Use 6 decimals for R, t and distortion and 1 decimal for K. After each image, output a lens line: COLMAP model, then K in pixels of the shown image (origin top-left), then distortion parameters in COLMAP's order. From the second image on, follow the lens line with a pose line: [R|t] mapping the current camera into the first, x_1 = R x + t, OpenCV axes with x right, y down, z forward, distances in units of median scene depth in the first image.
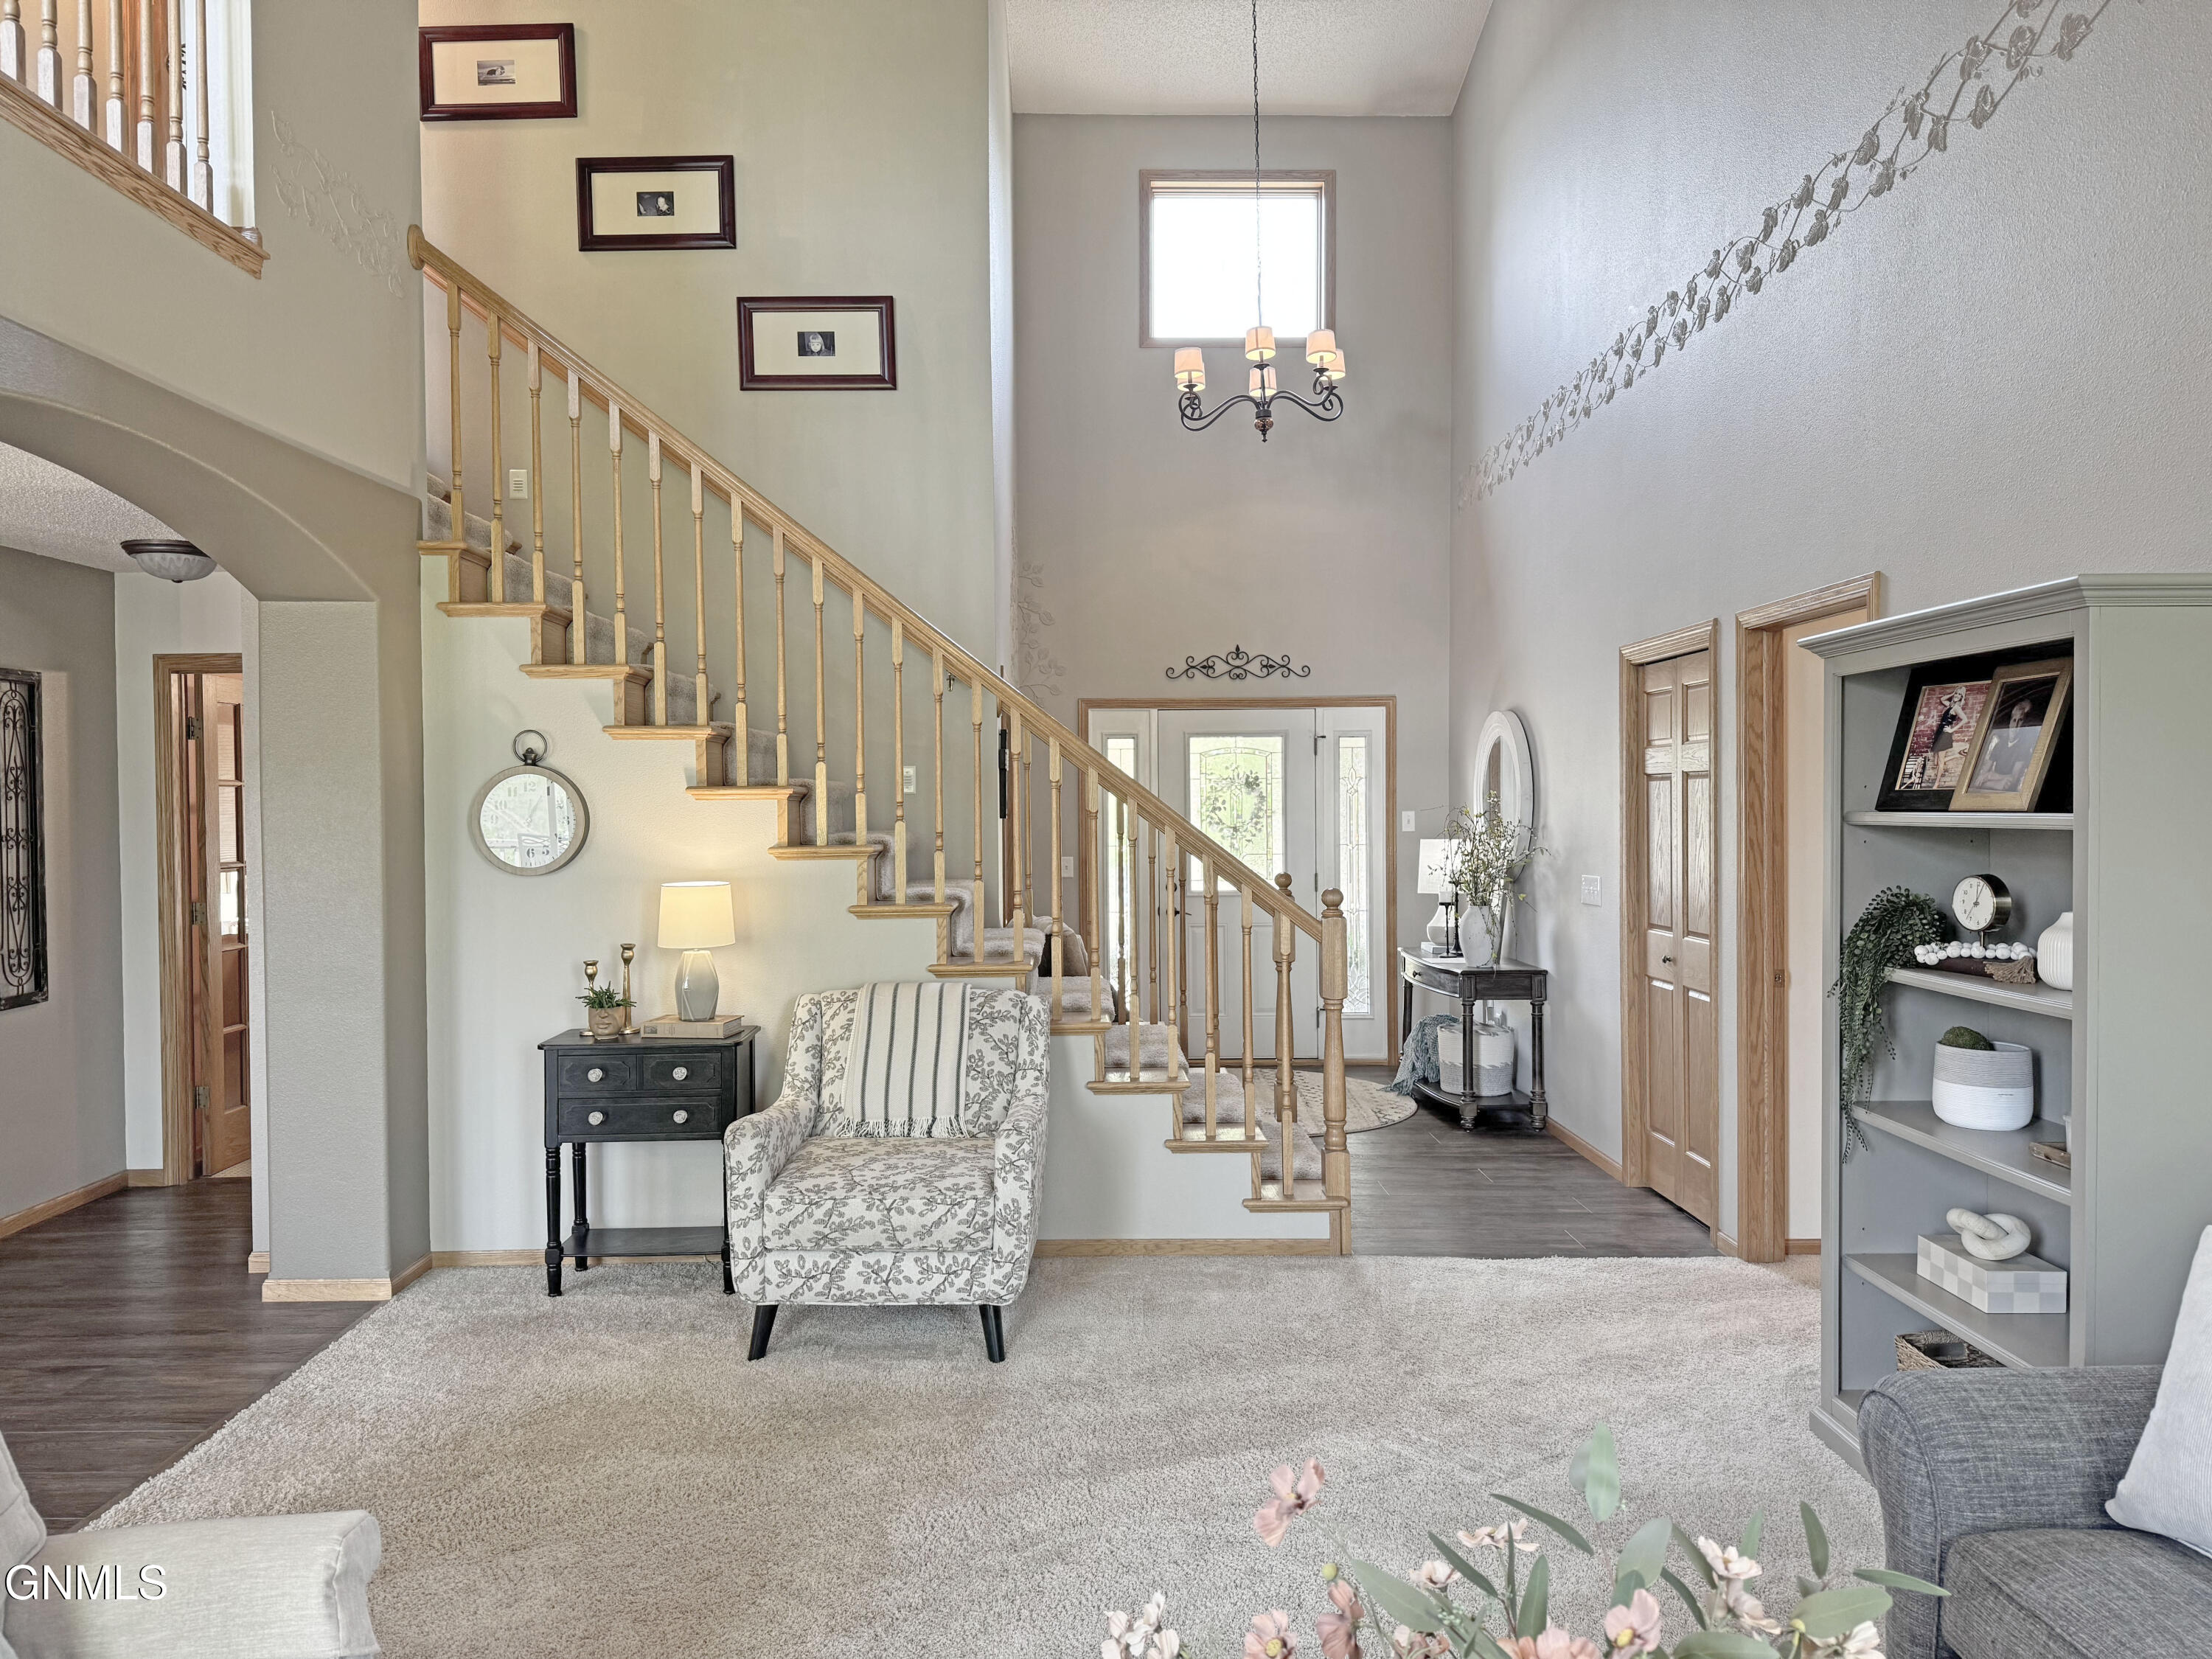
lens RADIAL K [[1523.7, 0, 1106.0], [0, 1523.7, 829.5], [0, 0, 1]] dist [0.138110, -0.232137]
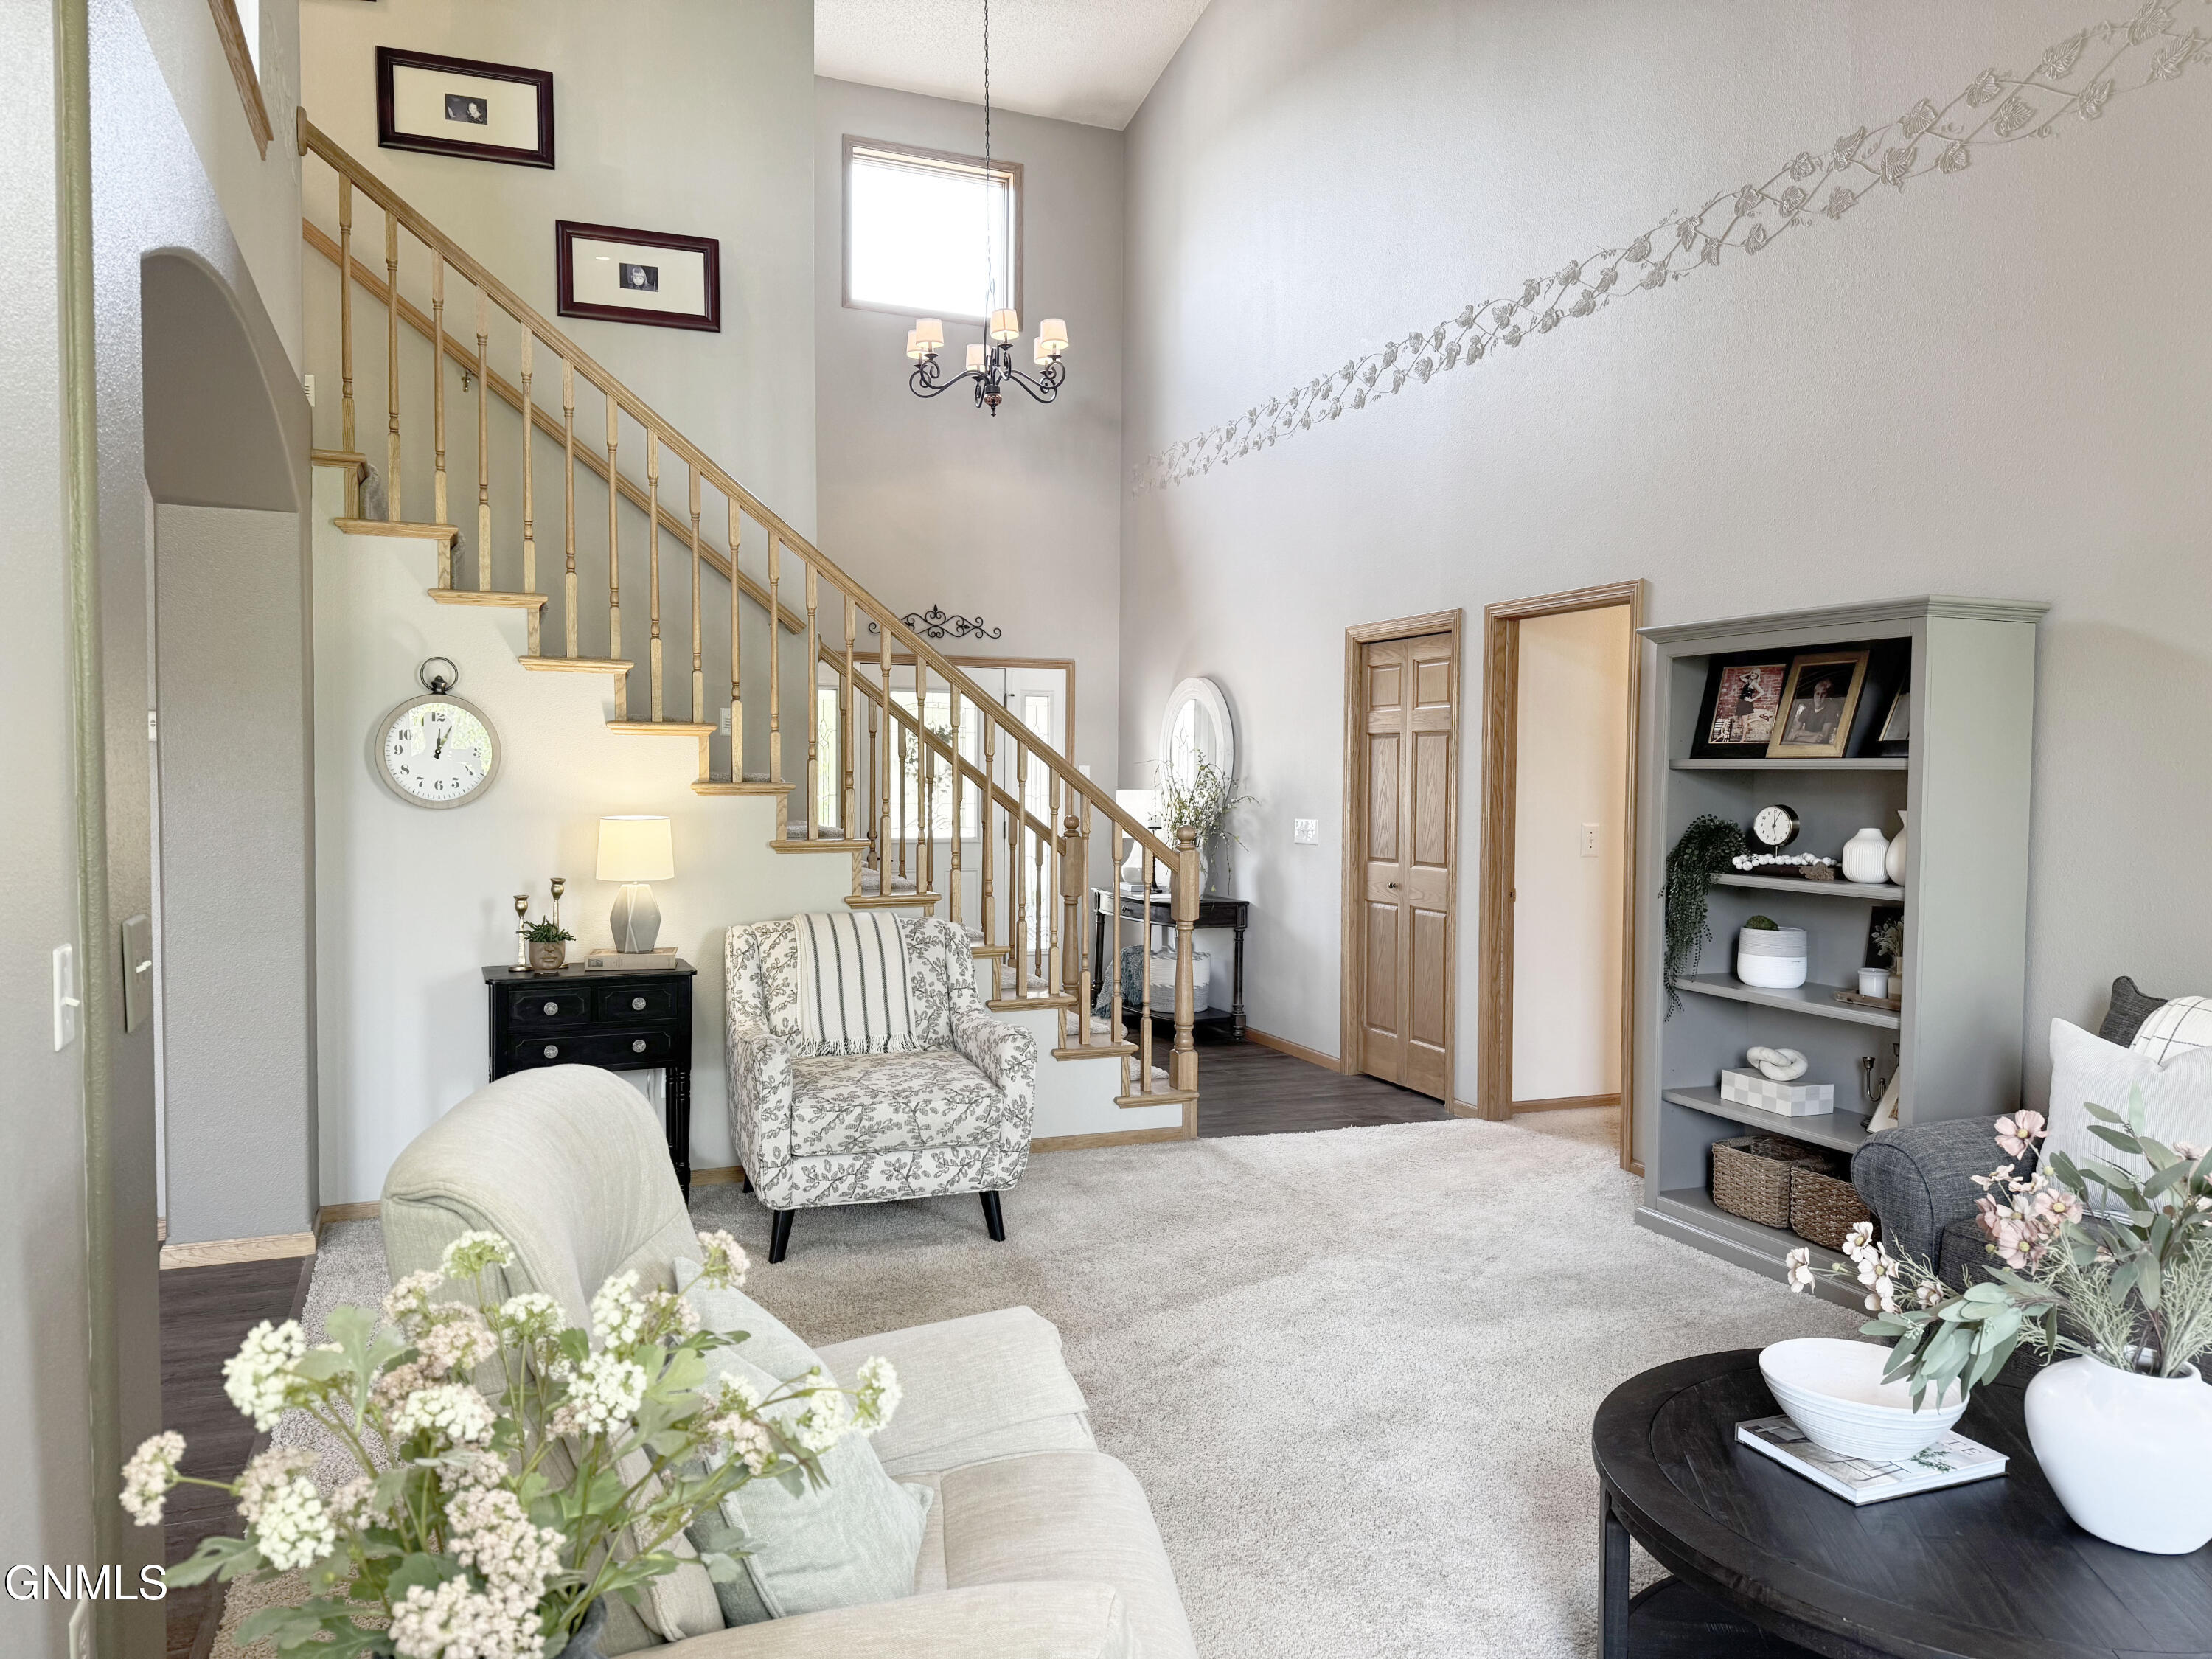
lens RADIAL K [[1508.3, 0, 1106.3], [0, 1508.3, 841.3], [0, 0, 1]] dist [0.150048, -0.327842]
pose [[0.933546, -0.002349, 0.358449, -0.331989], [-0.009064, 0.999504, 0.030158, 0.017489], [-0.358342, -0.031403, 0.933062, -0.042522]]
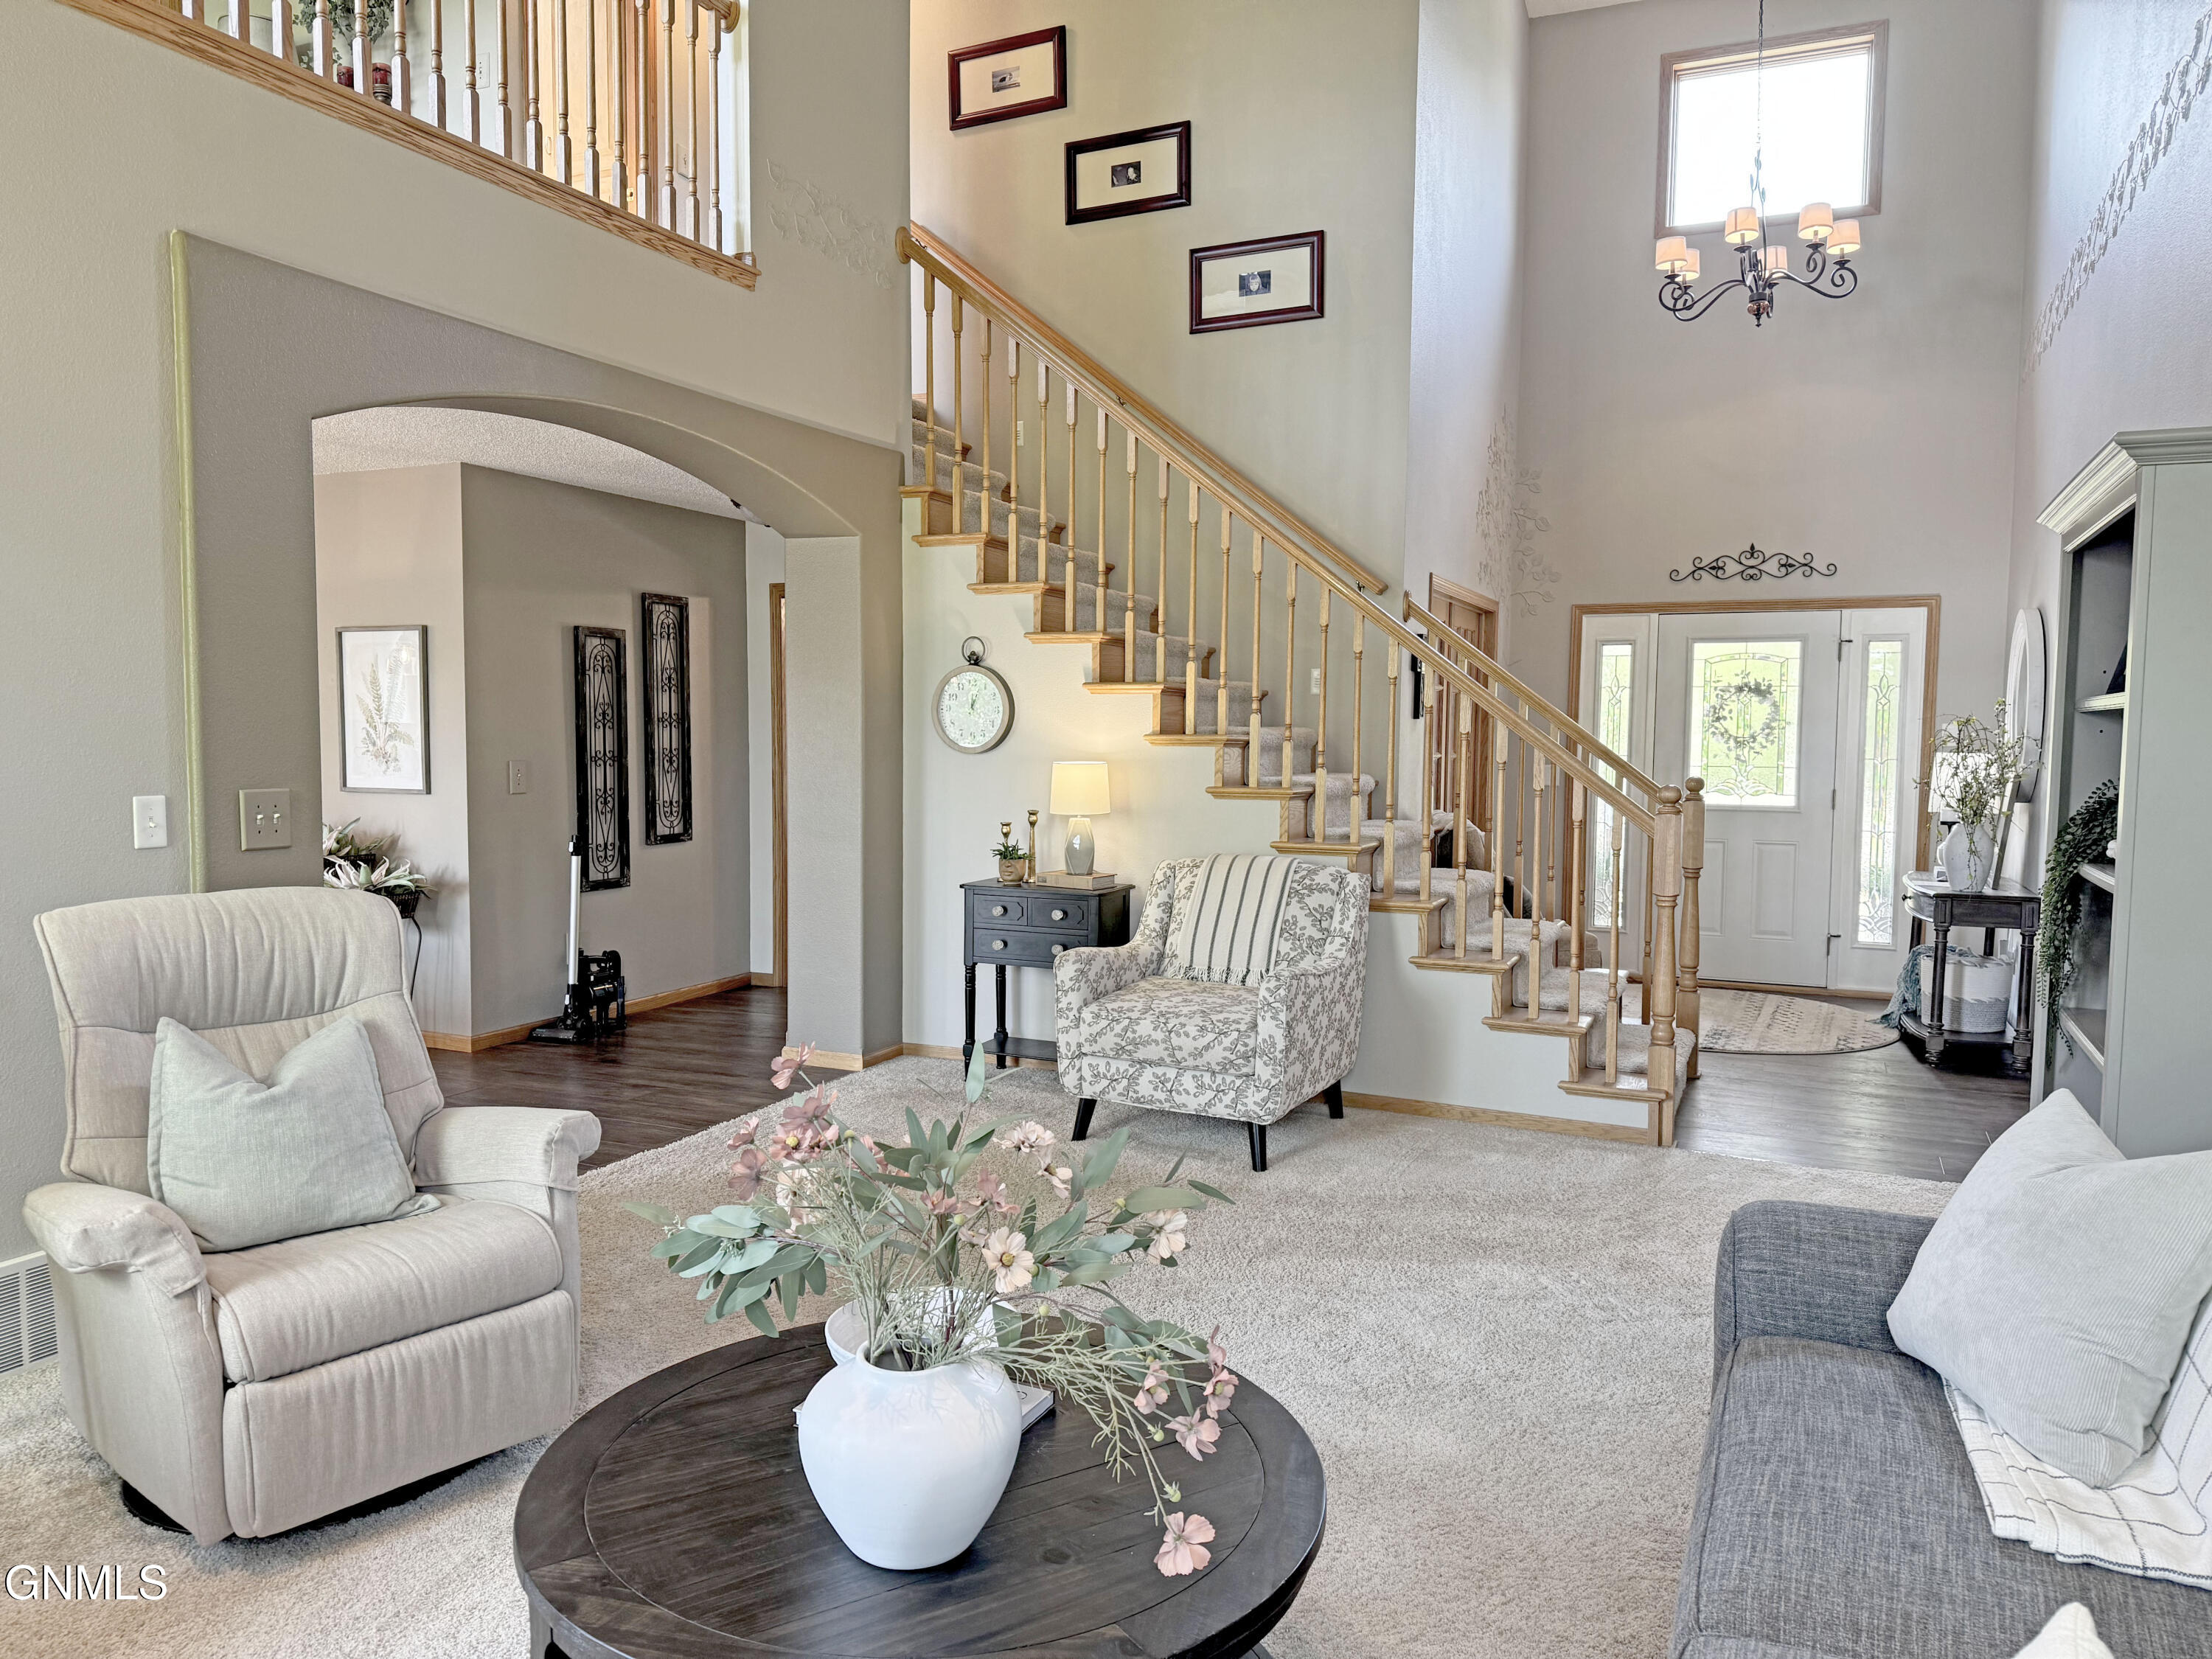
lens RADIAL K [[1523.7, 0, 1106.0], [0, 1523.7, 829.5], [0, 0, 1]] dist [0.138110, -0.232137]
pose [[0.904681, 0.046829, -0.423509, 0.258111], [-0.024718, 0.998036, 0.057555, 0.018259], [0.425373, -0.041600, 0.904062, -0.077073]]
